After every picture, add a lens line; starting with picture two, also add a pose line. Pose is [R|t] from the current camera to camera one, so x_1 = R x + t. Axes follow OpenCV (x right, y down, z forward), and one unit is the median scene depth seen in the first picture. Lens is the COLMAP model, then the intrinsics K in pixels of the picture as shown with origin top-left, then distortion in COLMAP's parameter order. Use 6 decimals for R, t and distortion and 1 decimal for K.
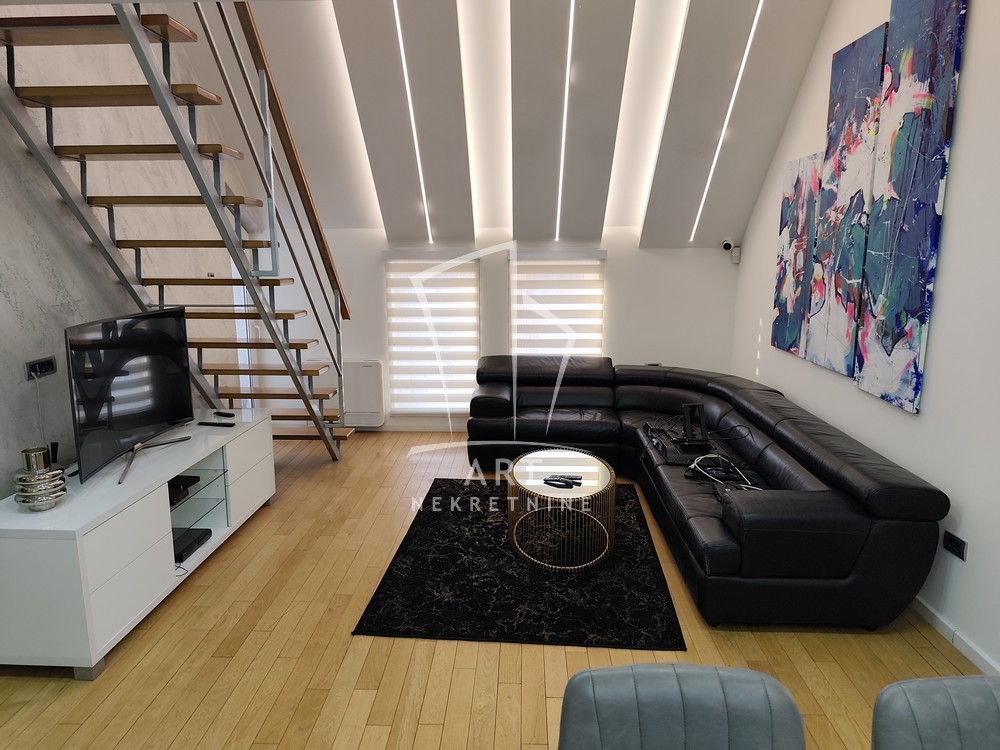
lens RADIAL K [[685.0, 0, 475.5], [0, 685.0, 367.8], [0, 0, 1]] dist [0.043593, -0.025475]
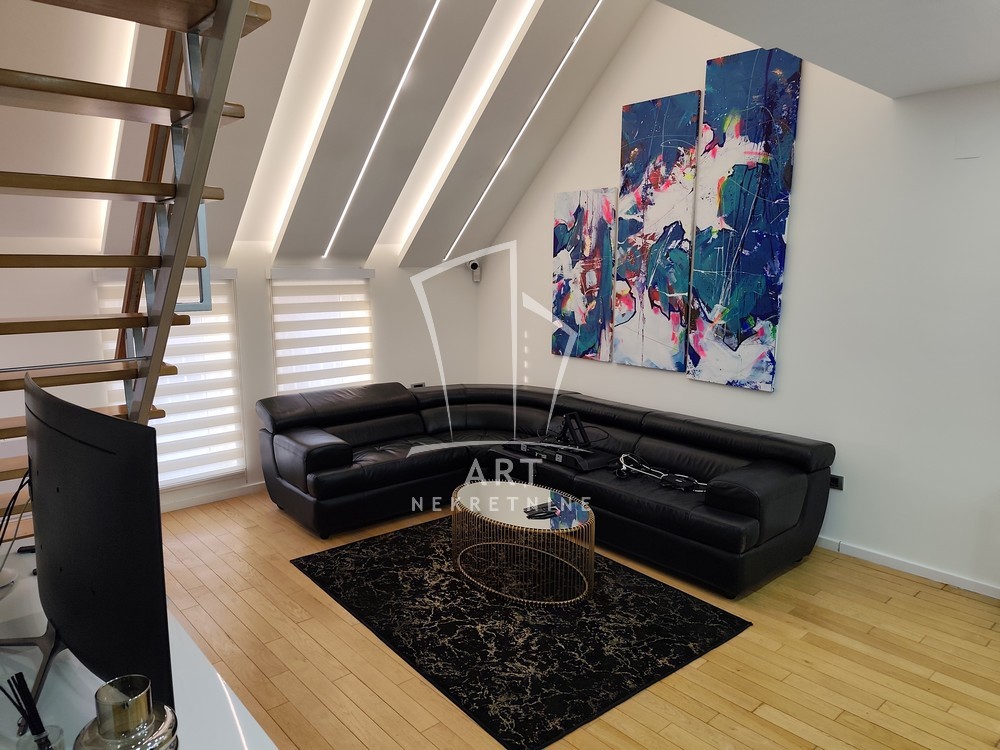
lens RADIAL K [[685.0, 0, 498.3], [0, 685.0, 377.2], [0, 0, 1]] dist [0.043593, -0.025475]
pose [[0.710618, -0.108035, 0.695234, -0.551346], [0.117939, 0.992450, 0.033672, -0.057455], [-0.693623, 0.058068, 0.717994, 0.346468]]
